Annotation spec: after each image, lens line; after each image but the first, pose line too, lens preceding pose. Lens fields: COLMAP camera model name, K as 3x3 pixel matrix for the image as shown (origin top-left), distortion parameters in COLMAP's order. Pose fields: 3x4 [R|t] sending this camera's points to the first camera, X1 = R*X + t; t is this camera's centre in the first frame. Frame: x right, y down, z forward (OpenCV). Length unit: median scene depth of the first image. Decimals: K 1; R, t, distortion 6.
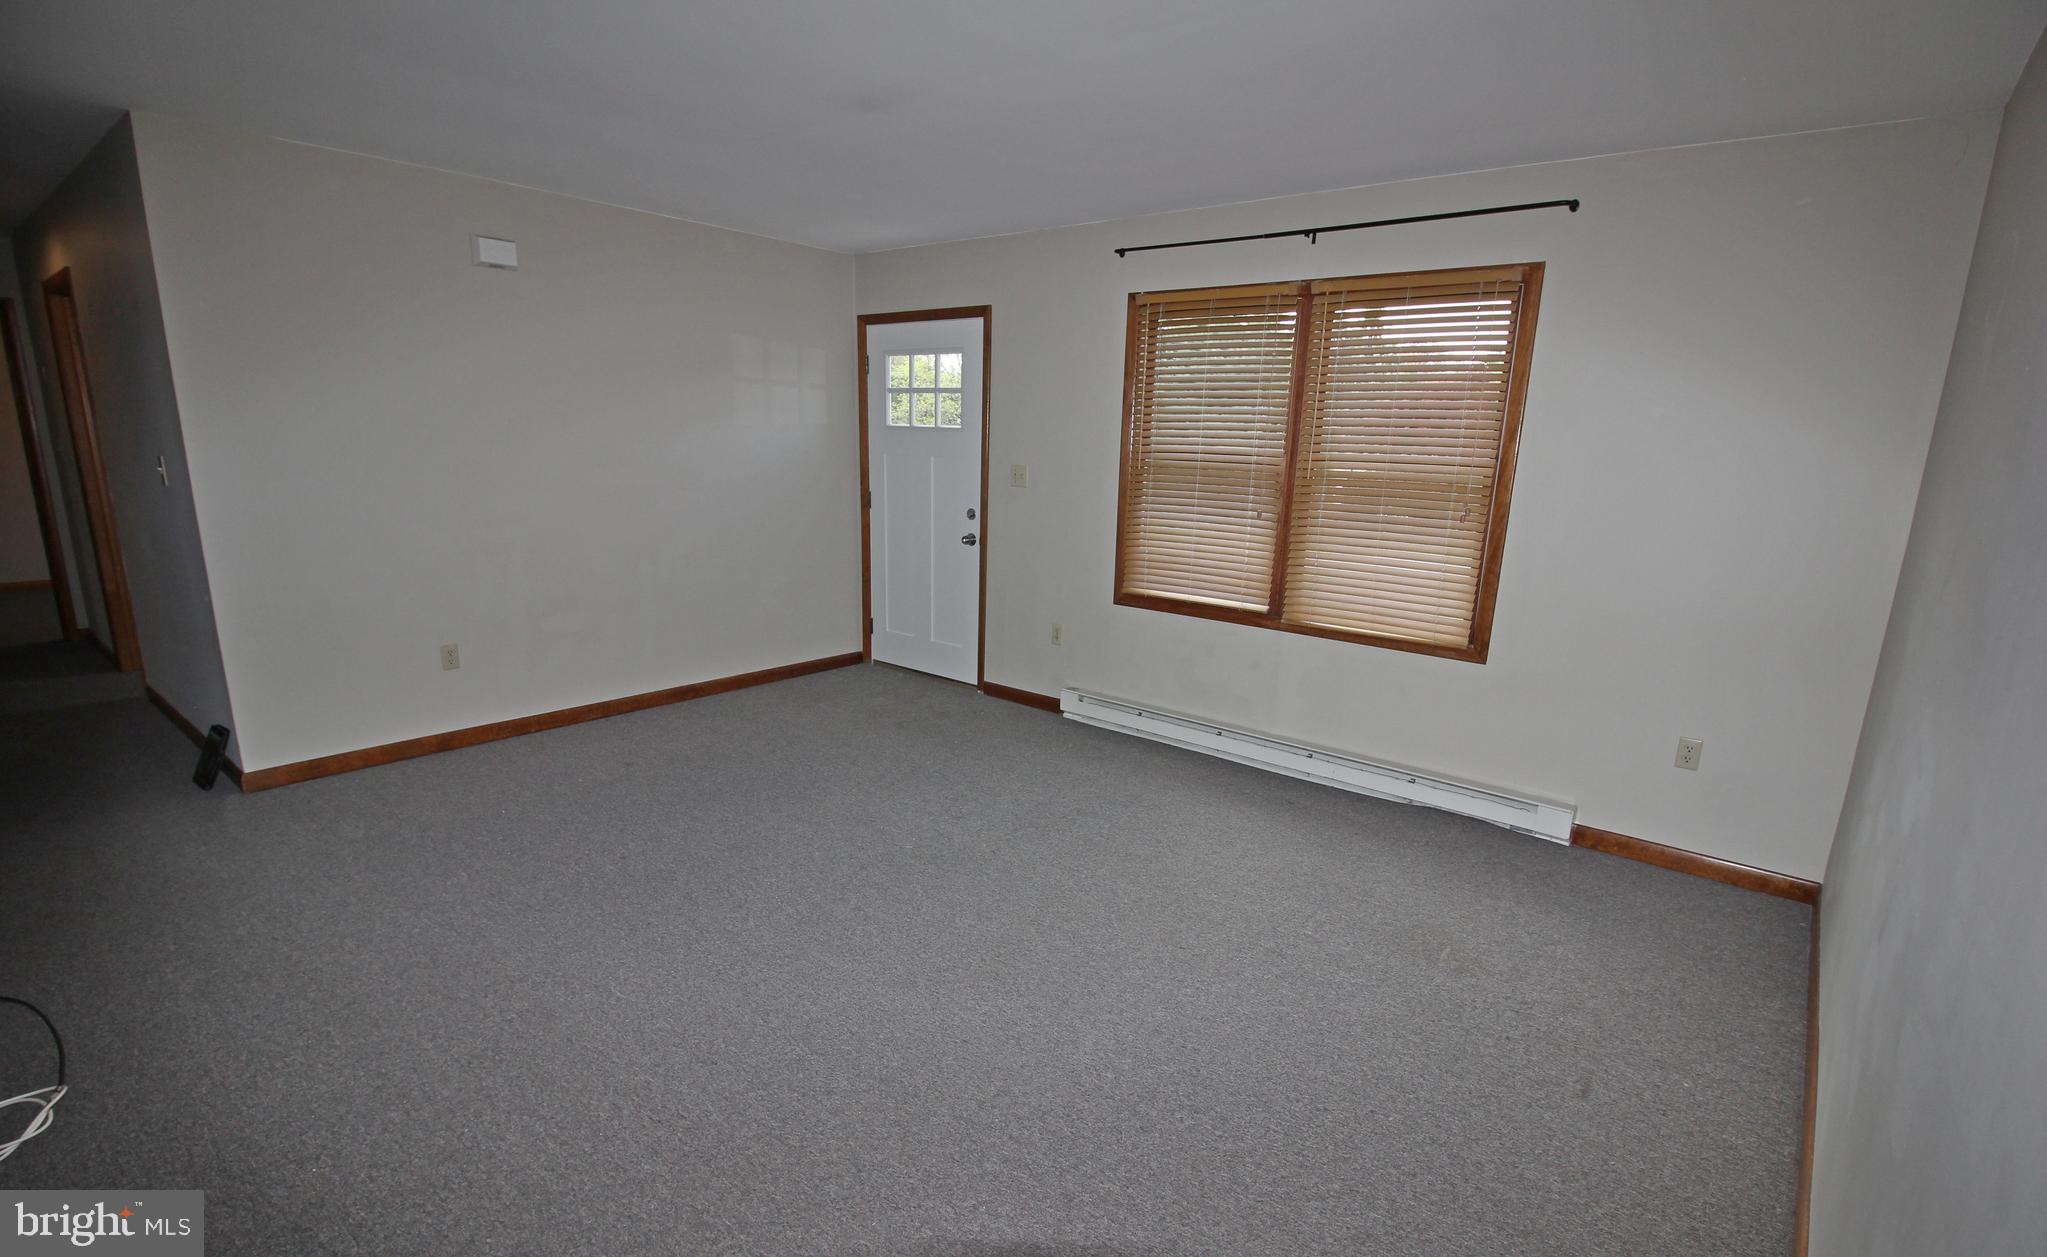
lens RADIAL K [[958.8, 0, 1027.0], [0, 958.8, 639.9], [0, 0, 1]] dist [-0.000661, -0.002266]
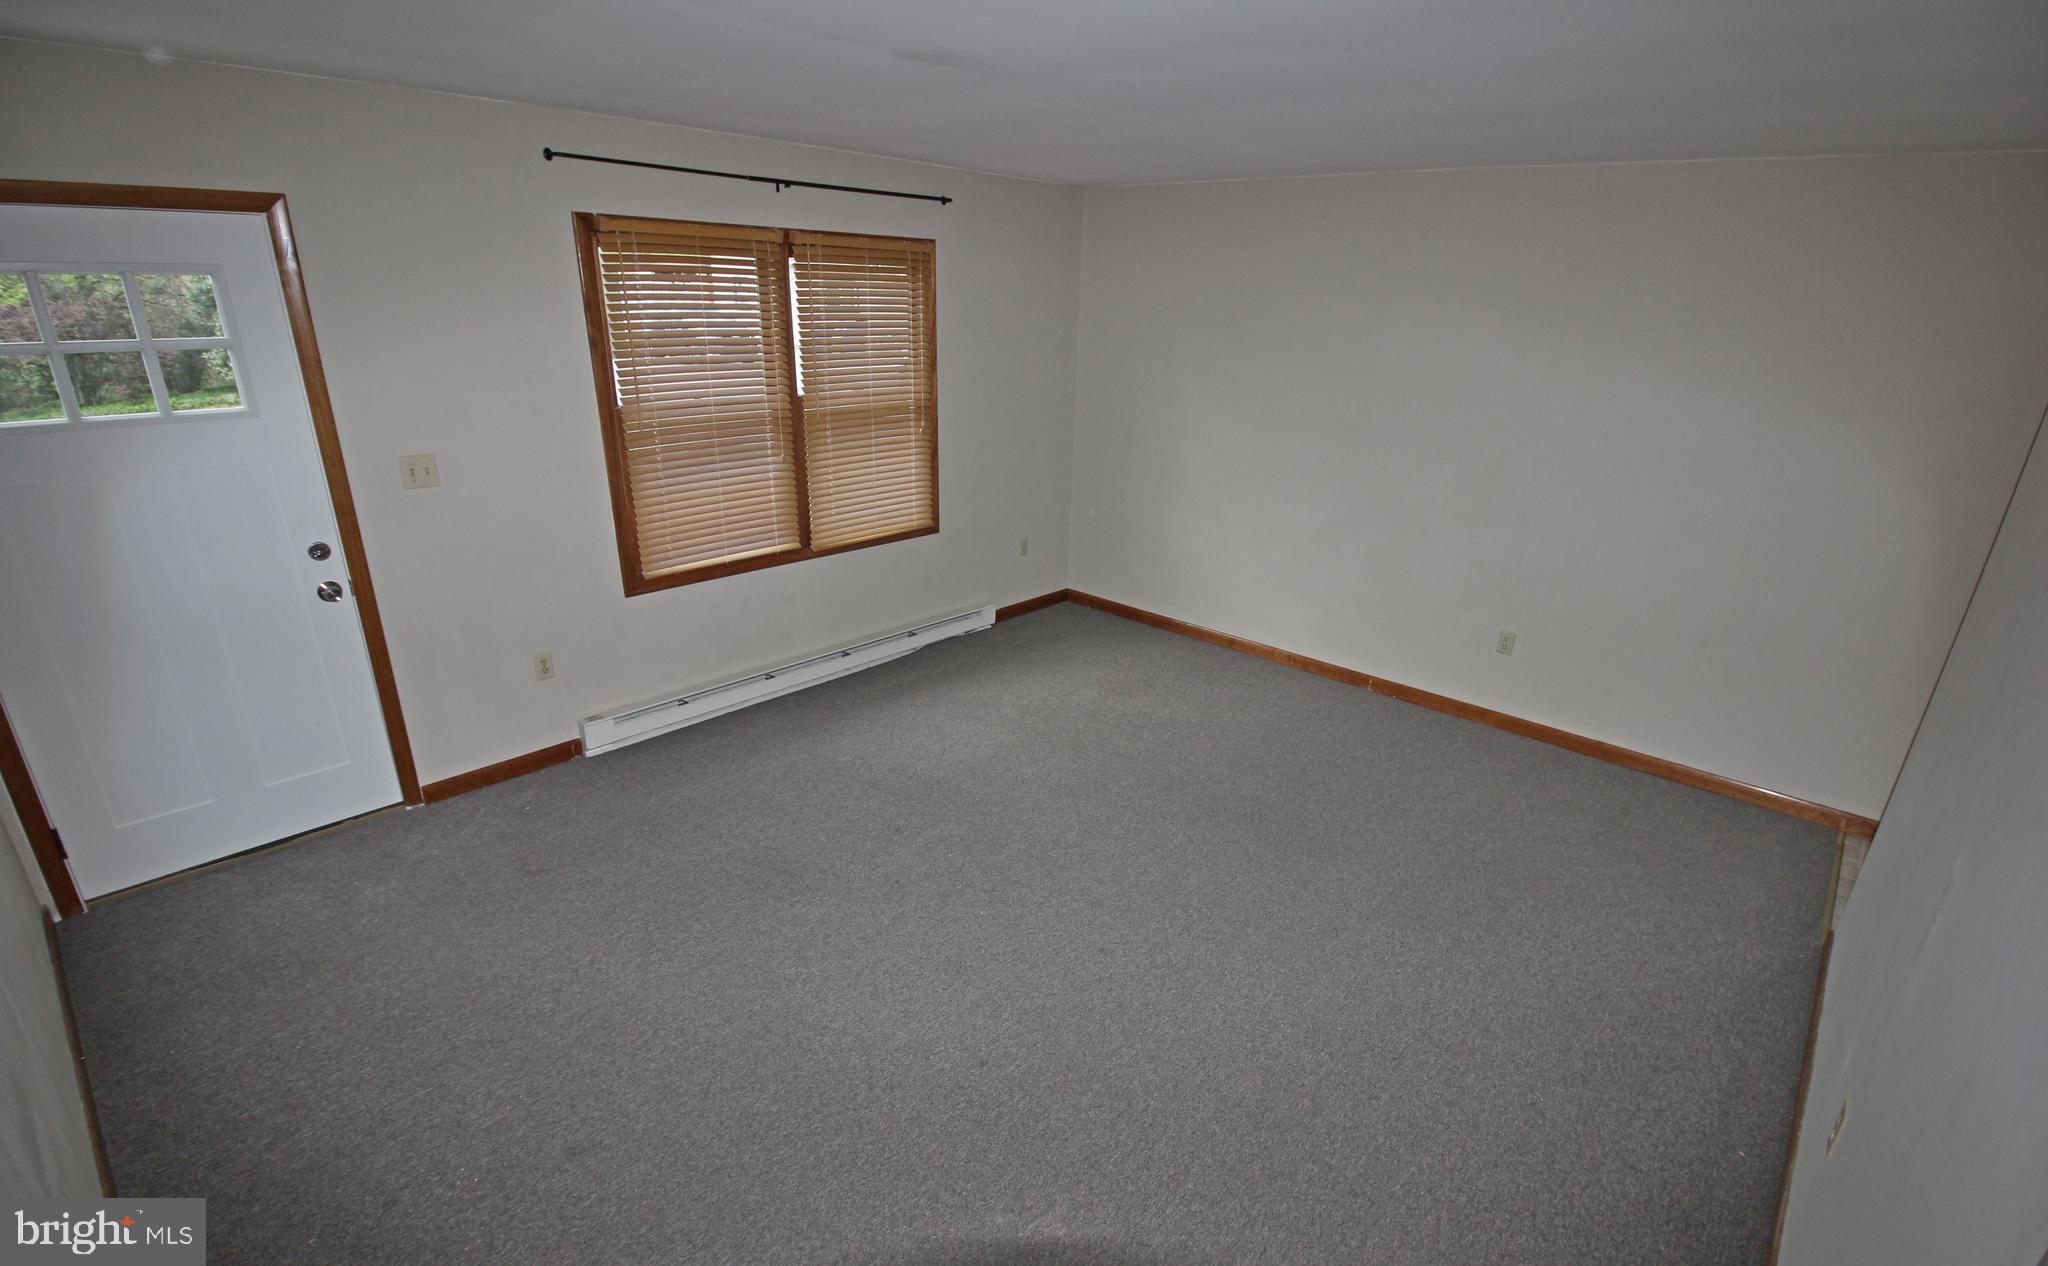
lens RADIAL K [[959.3, 0, 1044.3], [0, 959.3, 640.8], [0, 0, 1]] dist [-0.000661, -0.002266]
pose [[0.041956, -0.366487, 0.929477, -0.780930], [0.185795, 0.916931, 0.353153, -0.262915], [-0.981692, 0.157876, 0.106562, 0.637468]]
